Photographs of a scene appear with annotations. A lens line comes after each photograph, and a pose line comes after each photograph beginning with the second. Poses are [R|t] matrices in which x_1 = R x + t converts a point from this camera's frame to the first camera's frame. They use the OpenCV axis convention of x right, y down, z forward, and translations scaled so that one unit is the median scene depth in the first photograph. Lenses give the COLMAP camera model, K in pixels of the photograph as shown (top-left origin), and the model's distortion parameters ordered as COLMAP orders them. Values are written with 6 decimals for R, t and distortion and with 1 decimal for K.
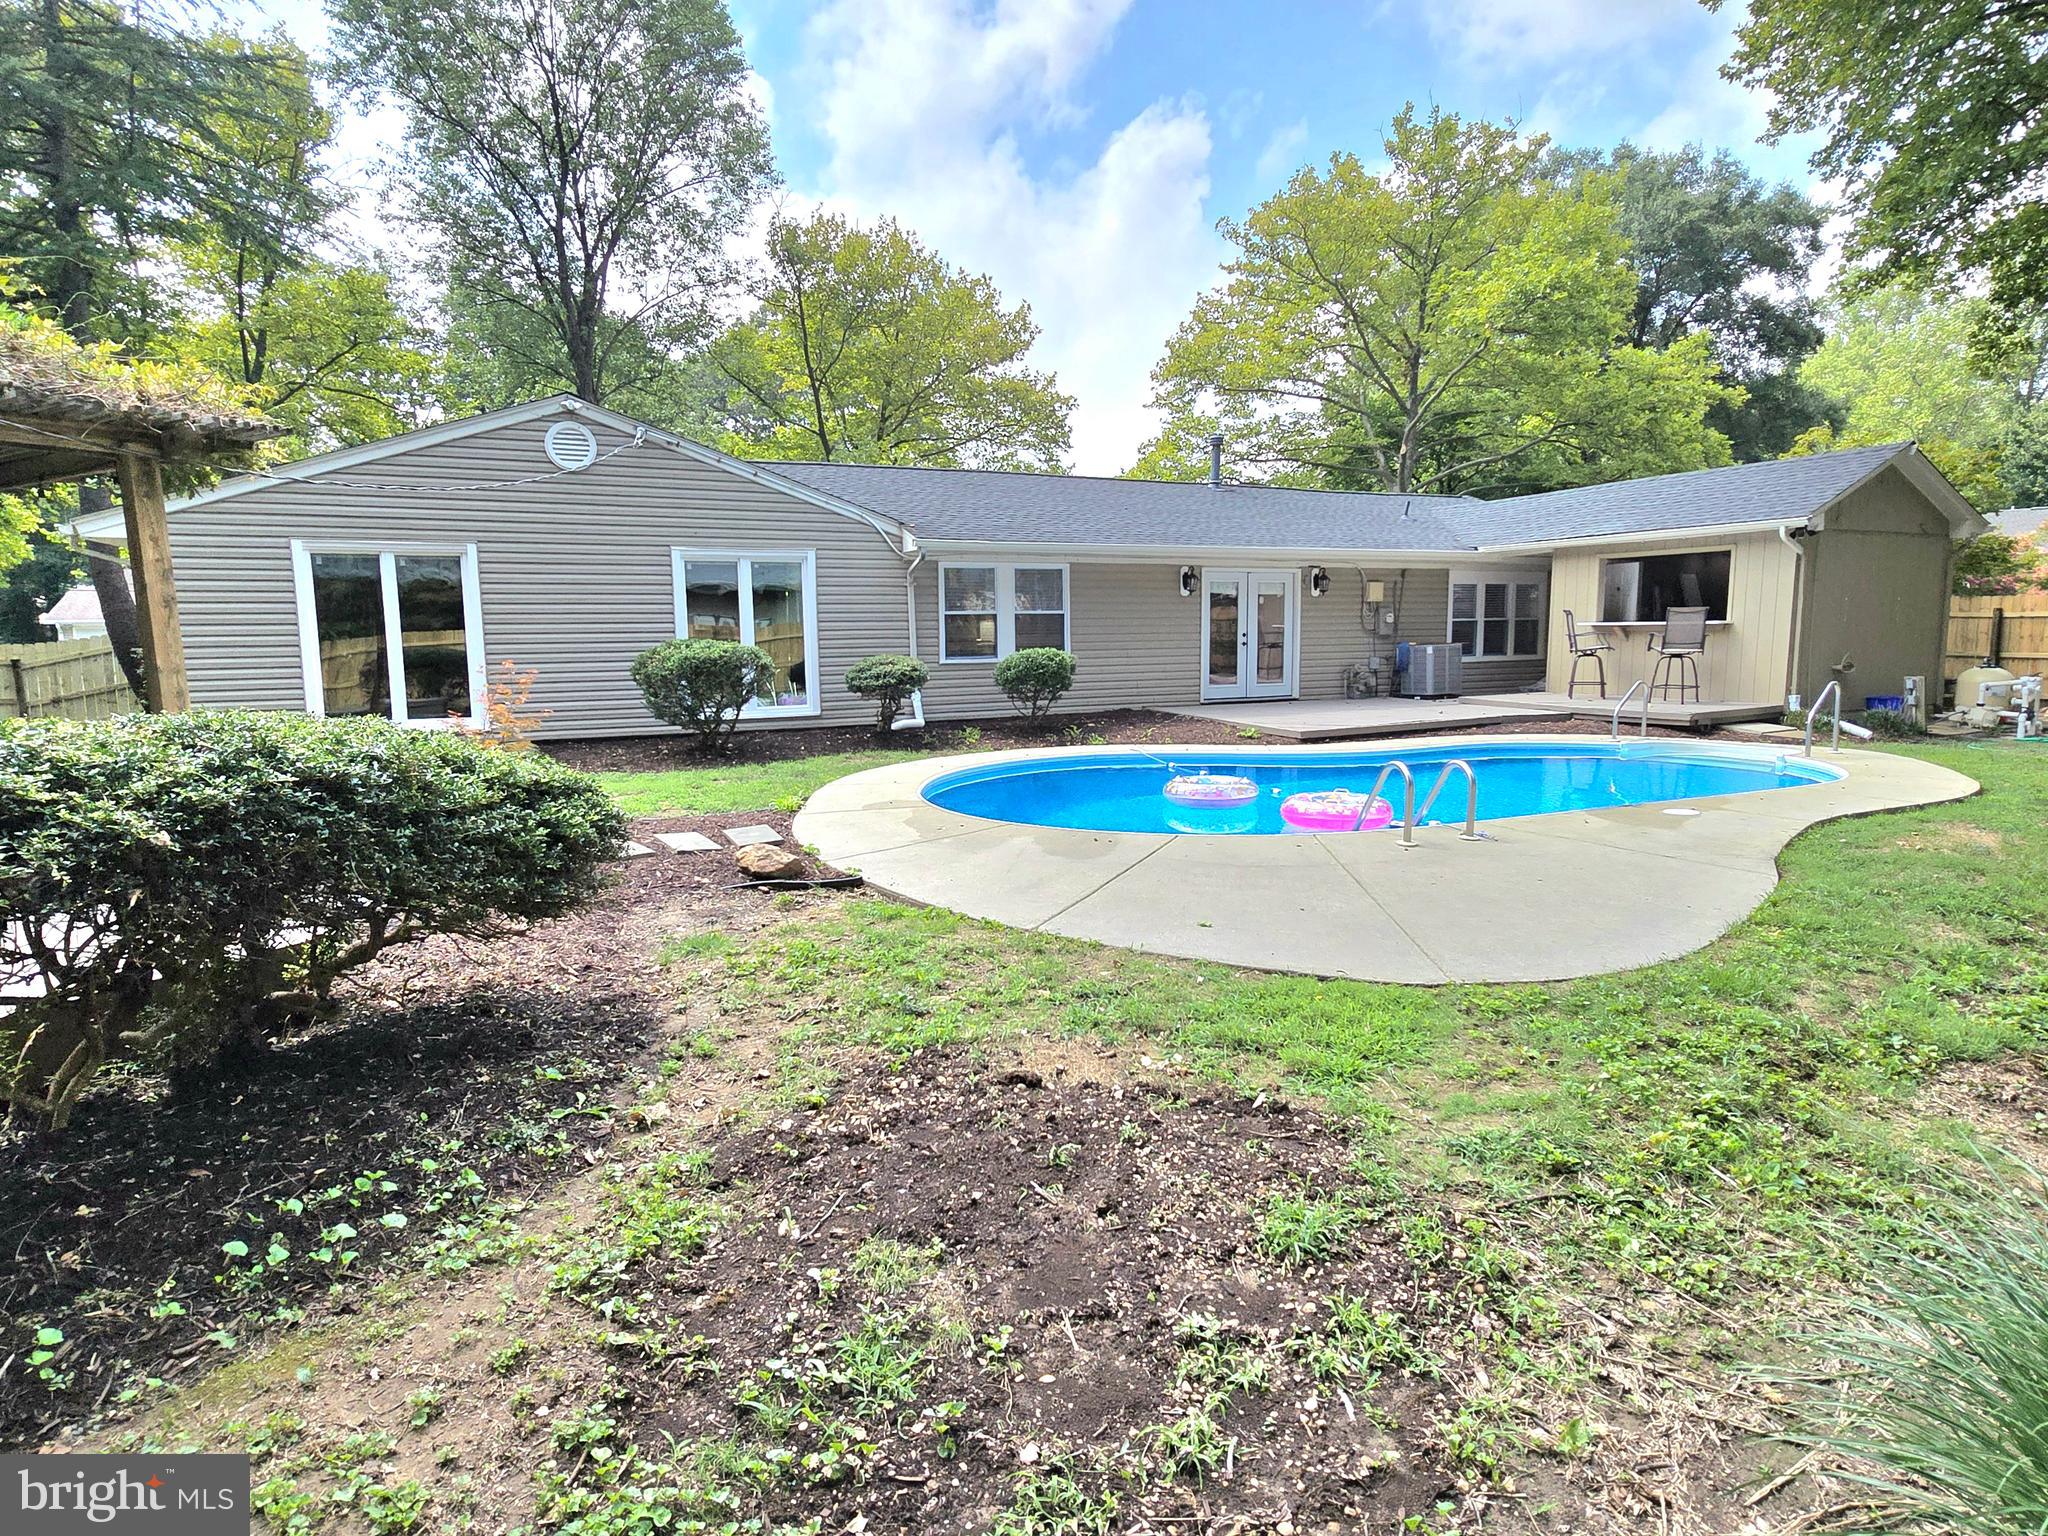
lens RADIAL K [[1122.5, 0, 1024.0], [0, 1122.5, 768.0], [0, 0, 1]] dist [-0.001250, -0.000267]
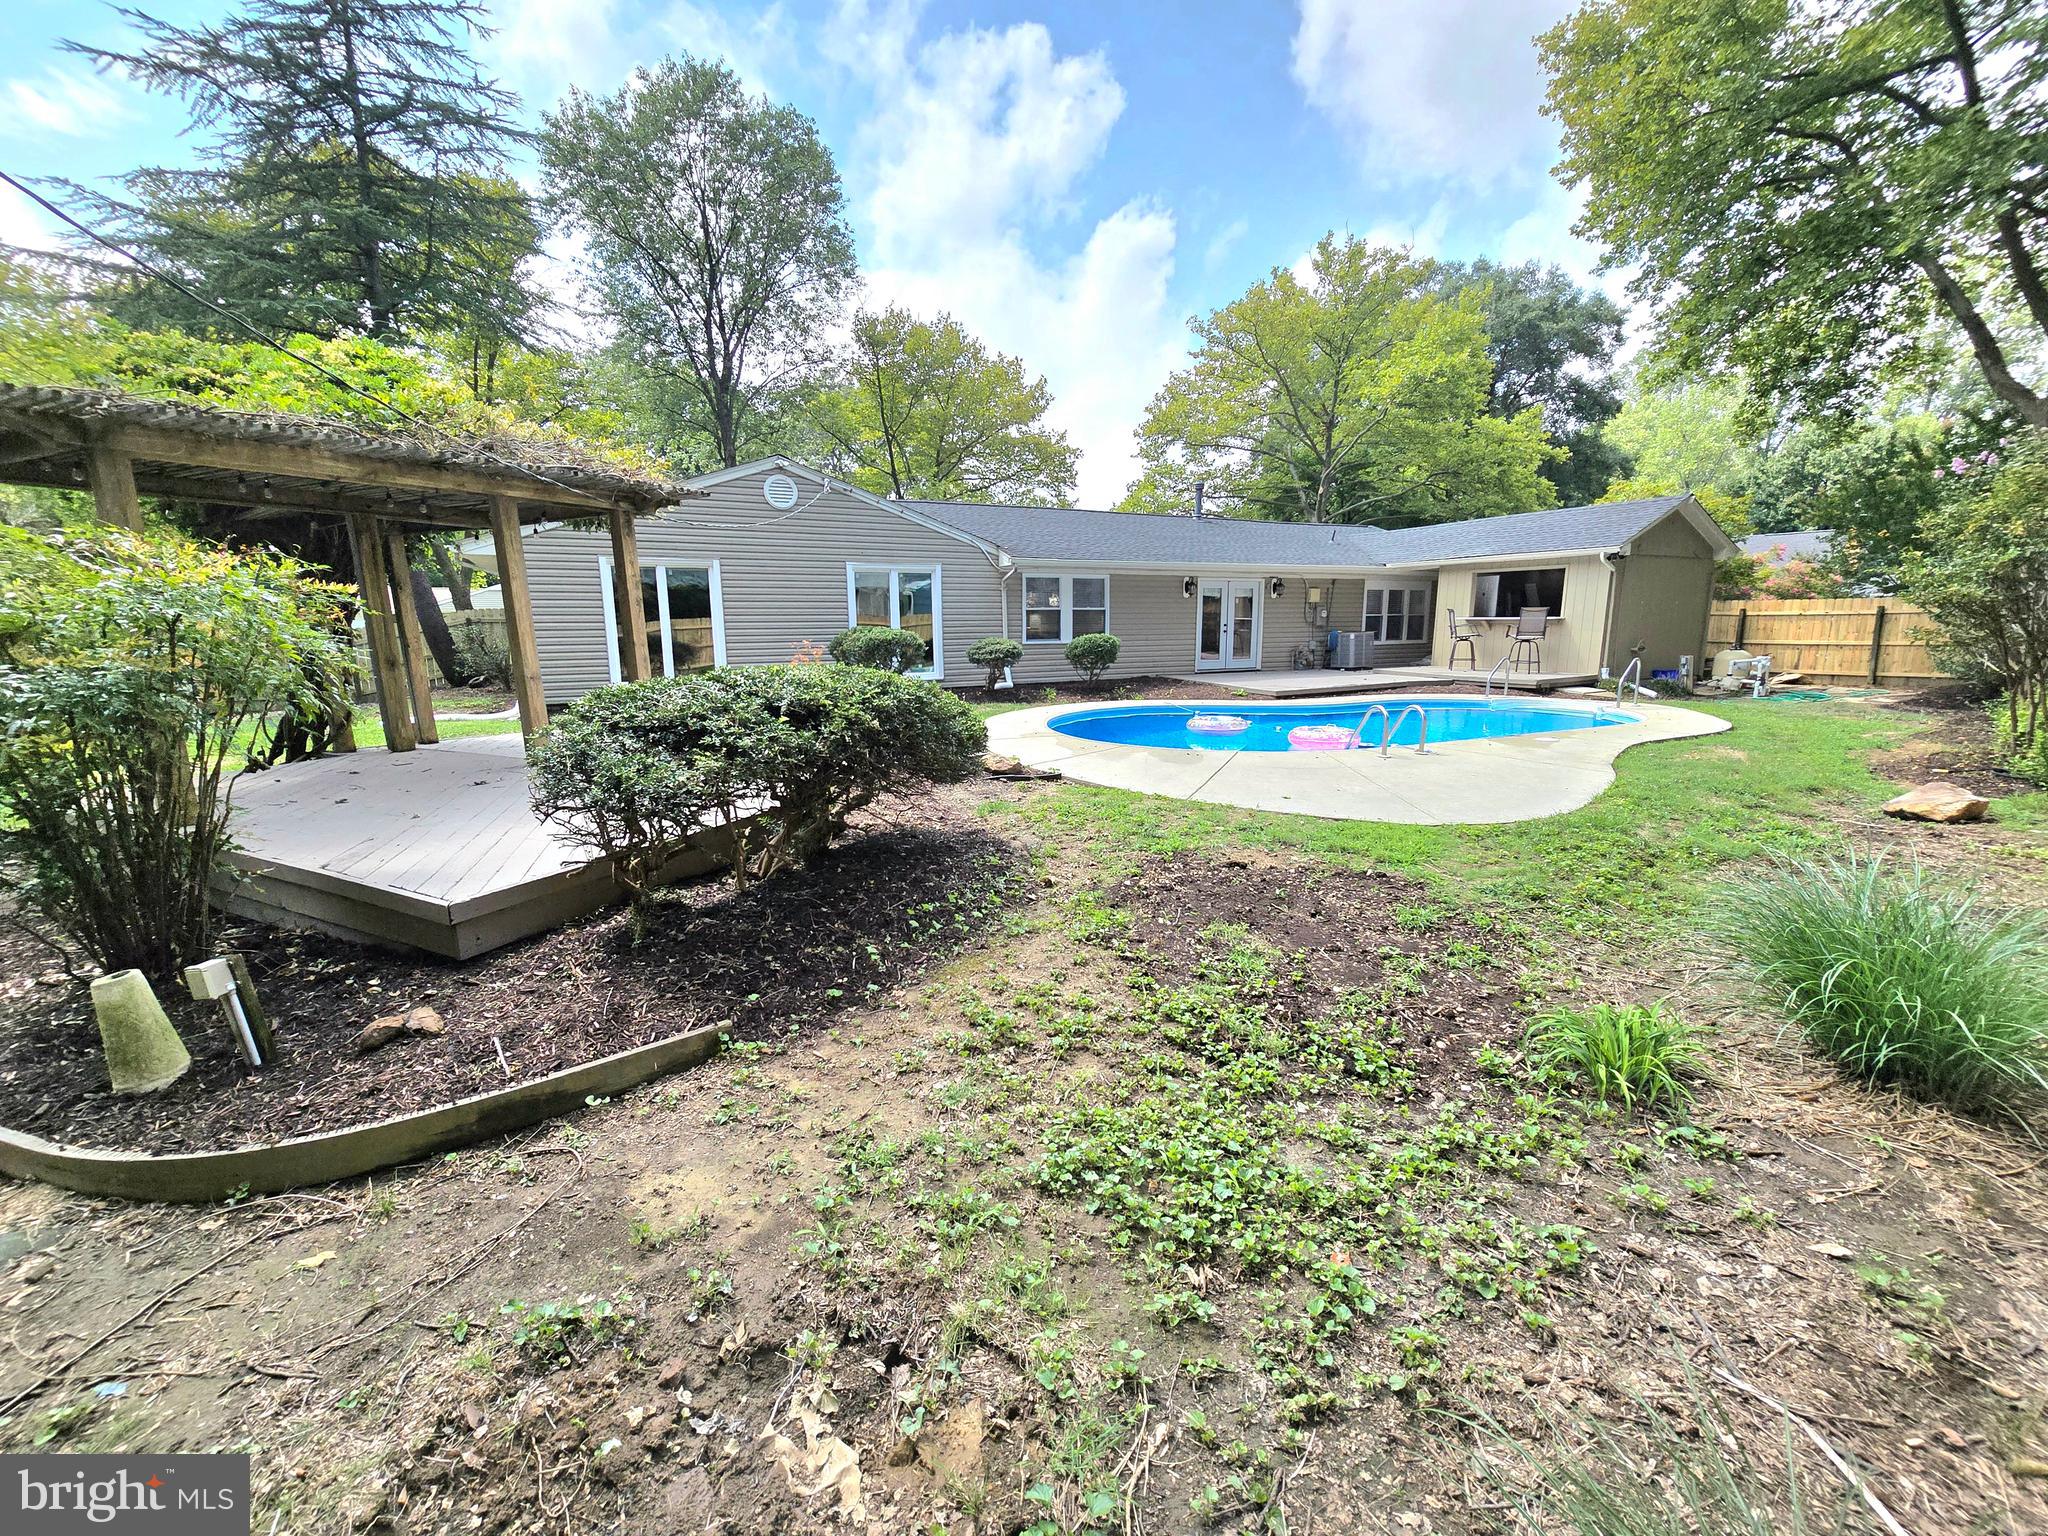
lens RADIAL K [[840.3, 0, 1024.0], [0, 840.3, 768.0], [0, 0, 1]] dist [-0.000226, -0.000160]
pose [[0.999852, 0.002005, 0.017111, -0.078930], [-0.002884, 0.998668, 0.051521, 0.009526], [-0.016985, -0.051563, 0.998525, -0.079443]]
